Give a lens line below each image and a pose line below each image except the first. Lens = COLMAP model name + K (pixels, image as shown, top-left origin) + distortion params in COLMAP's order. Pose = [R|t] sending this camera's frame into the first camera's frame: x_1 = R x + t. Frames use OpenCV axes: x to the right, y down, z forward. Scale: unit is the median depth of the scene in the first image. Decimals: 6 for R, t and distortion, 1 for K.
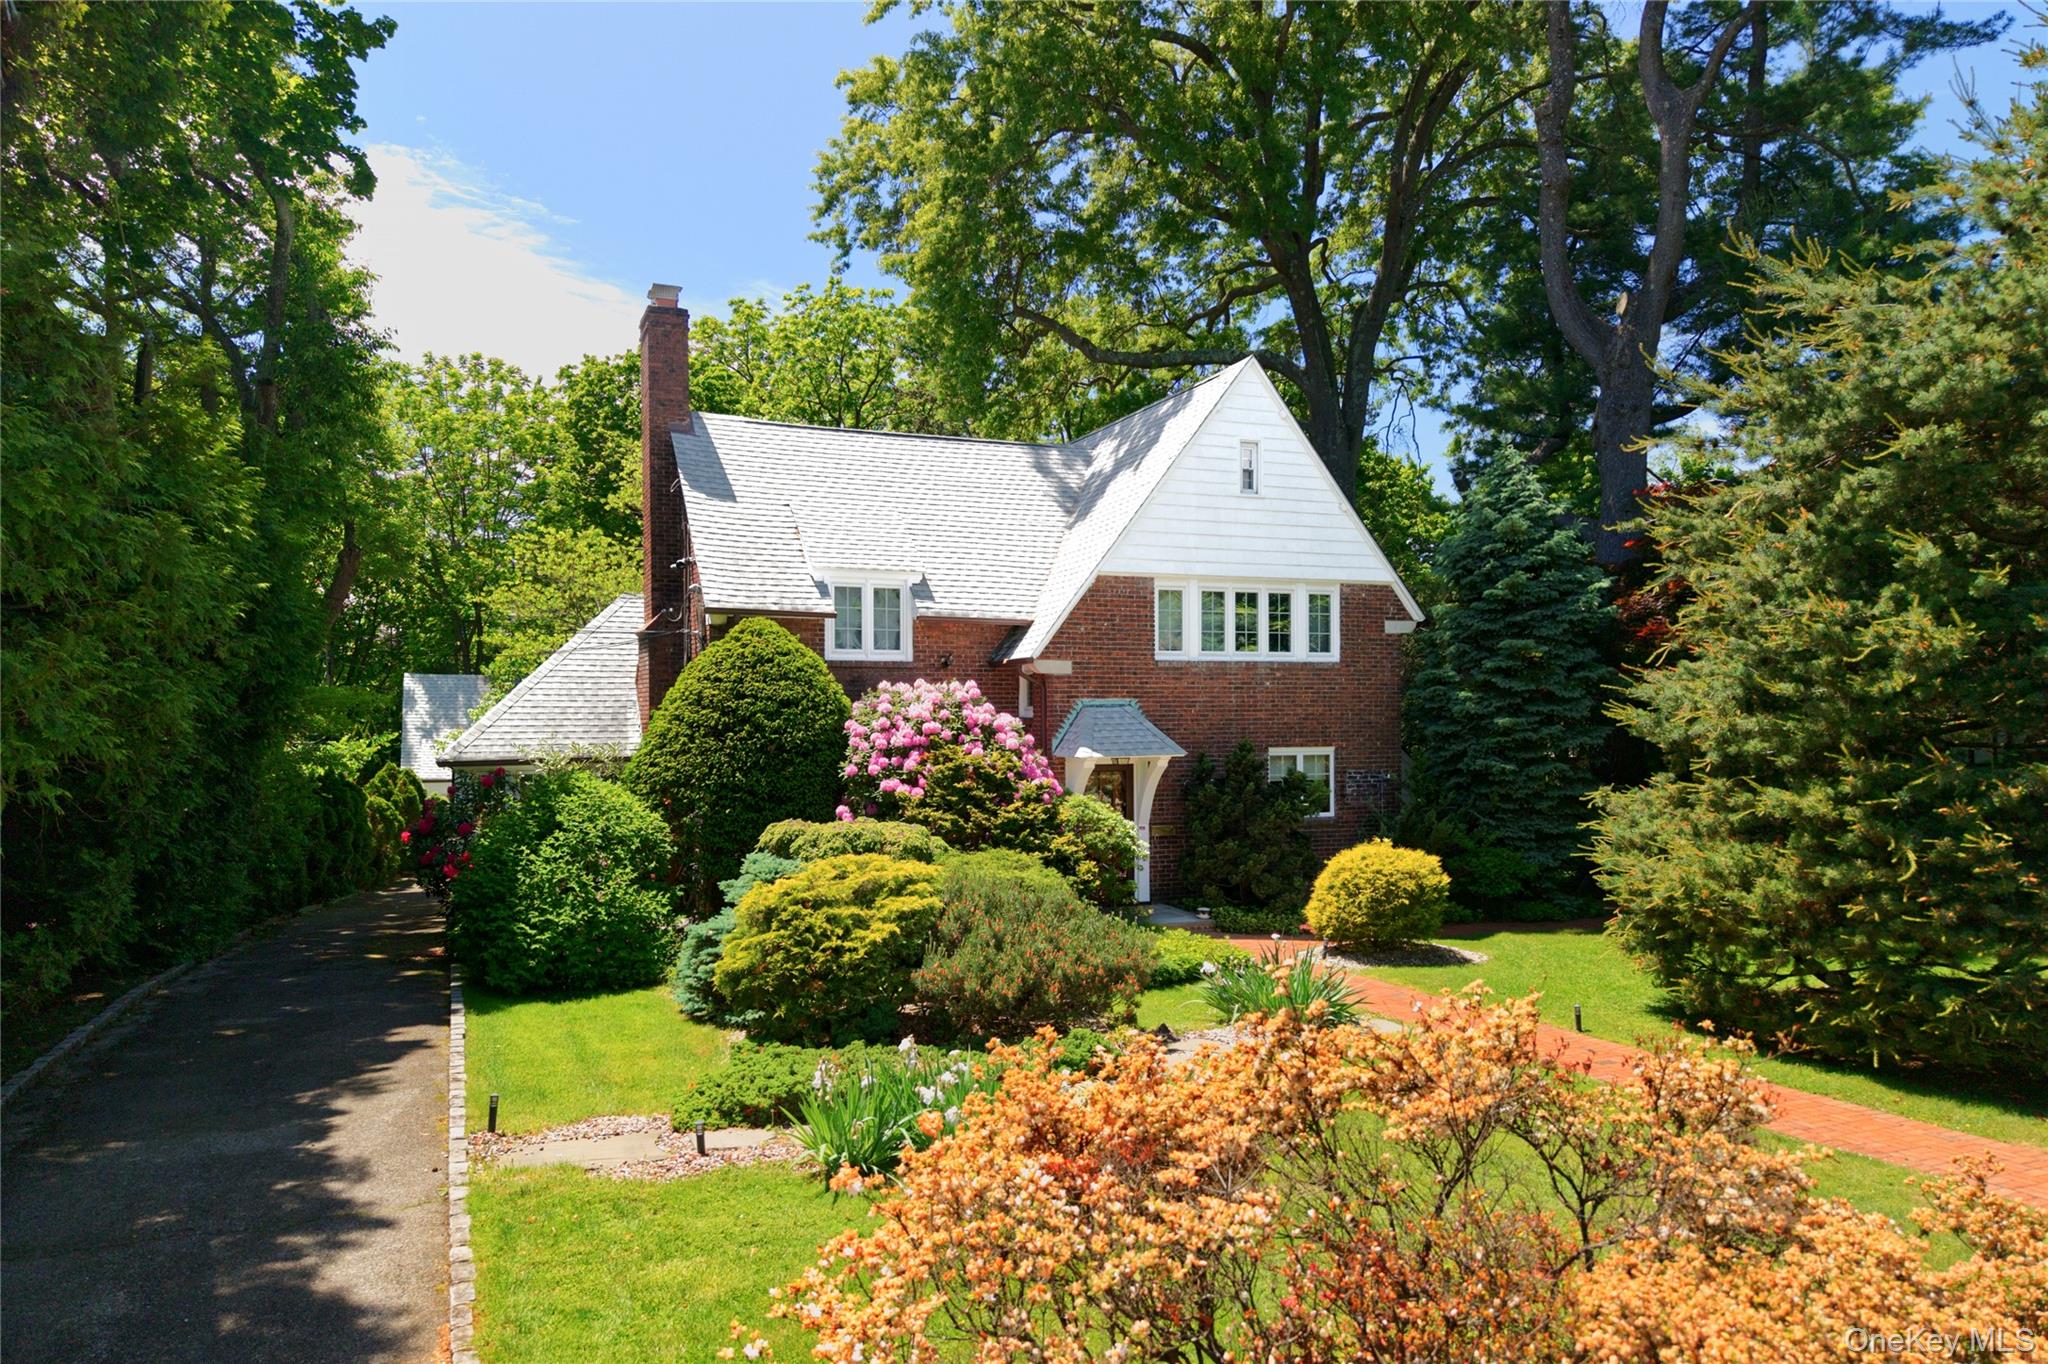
lens RADIAL K [[1401.7, 0, 1014.3], [0, 1401.7, 660.7], [0, 0, 1]] dist [0.006012, -0.002650]
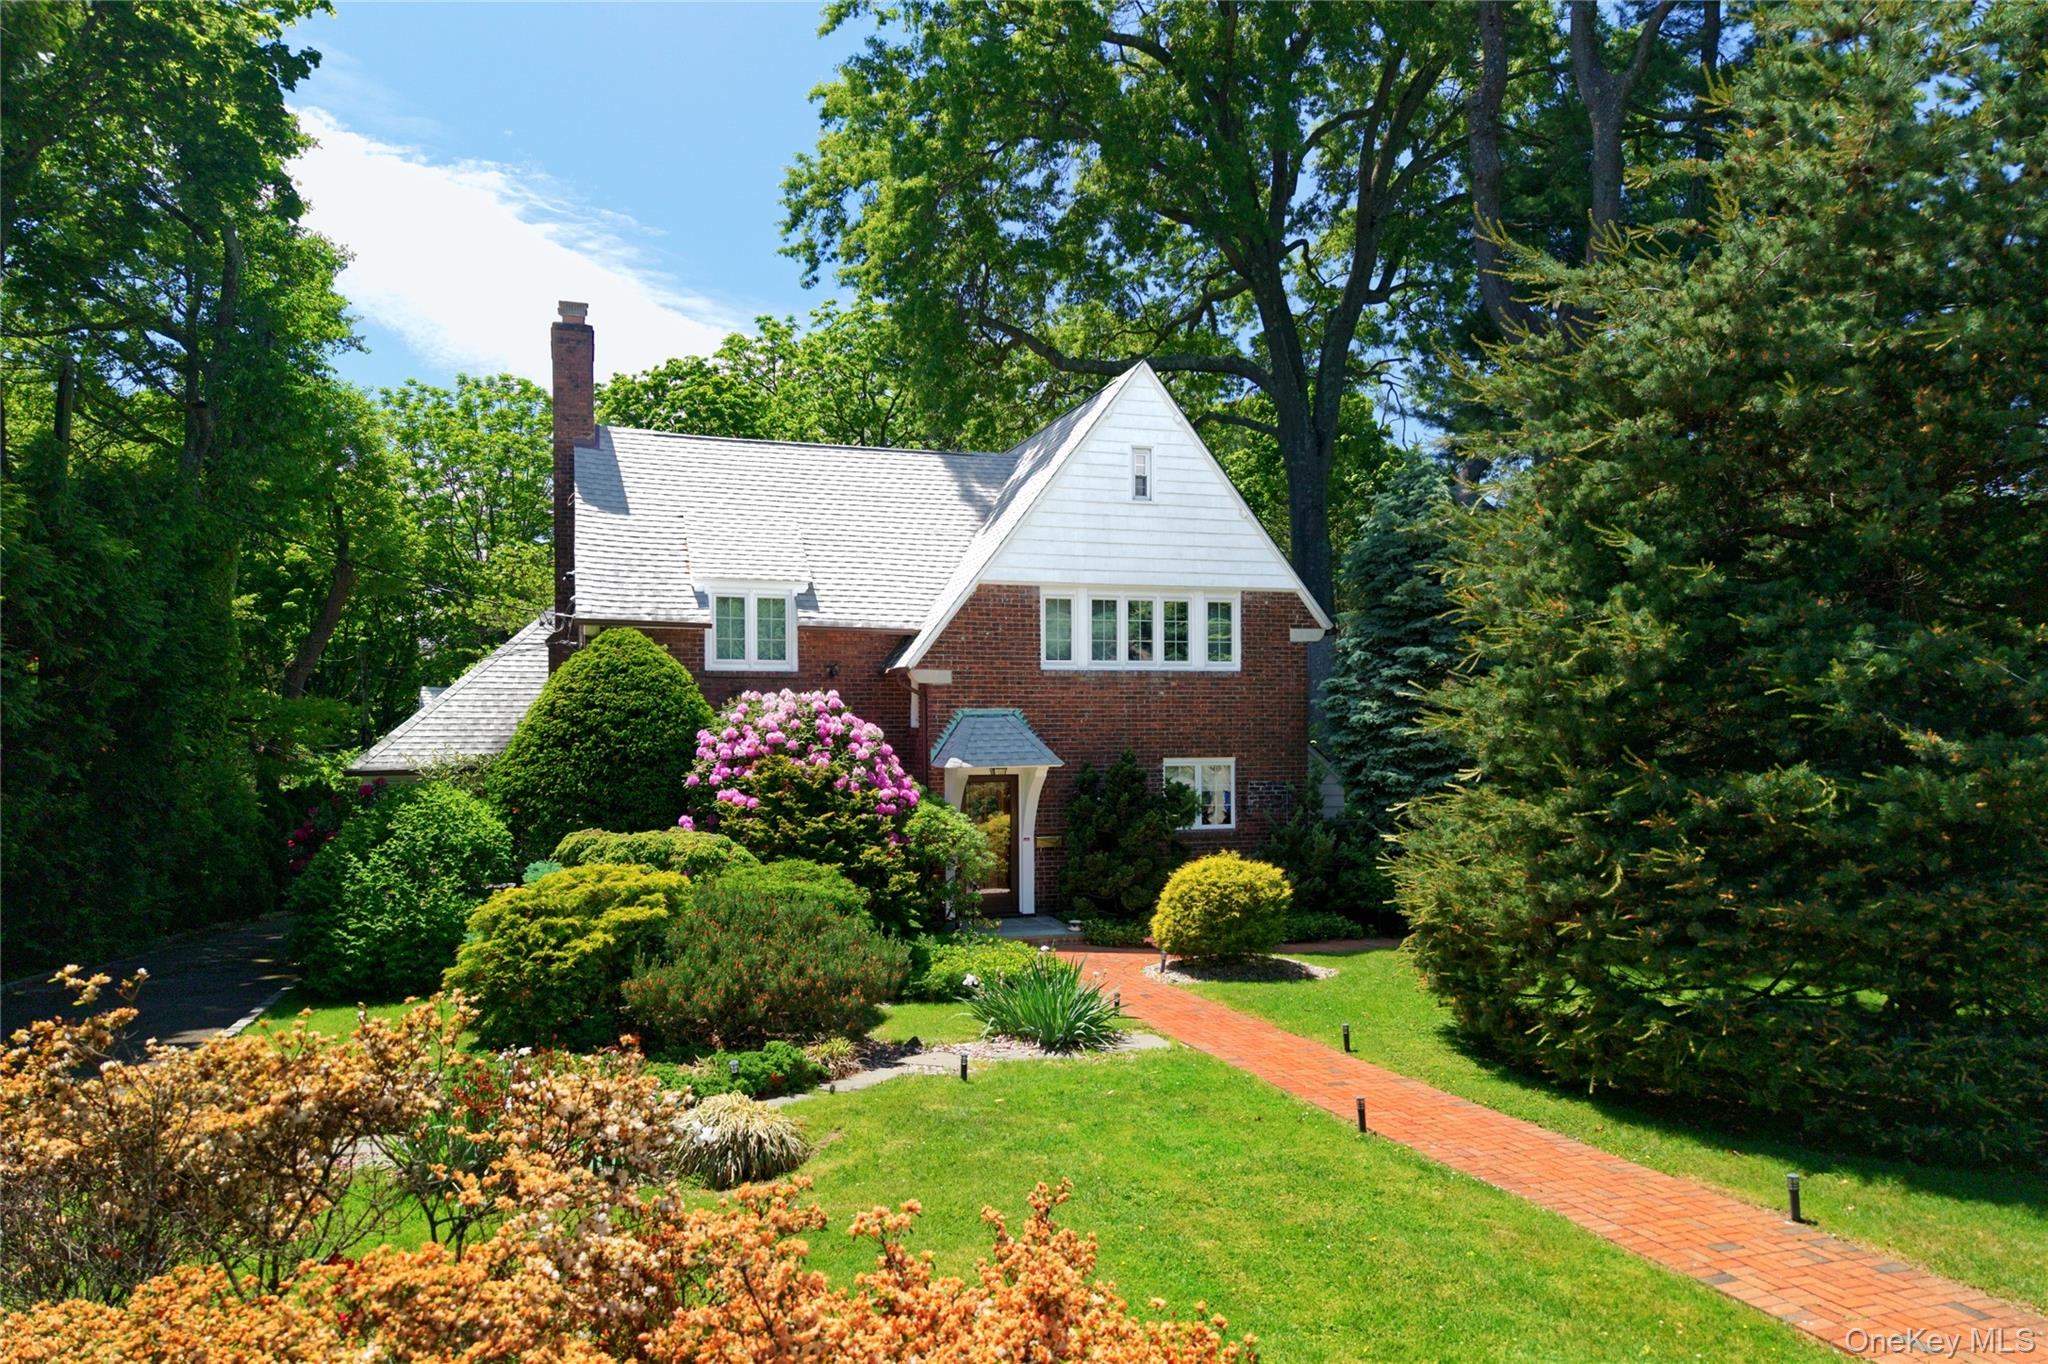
lens RADIAL K [[1386.1, 0, 1092.5], [0, 1386.1, 682.3], [0, 0, 1]] dist [0.005991, -0.025255]
pose [[0.997750, -0.003300, -0.066959, 0.207696], [0.003707, 0.999975, 0.005968, 0.003160], [0.066937, -0.006202, 0.997738, 0.027825]]
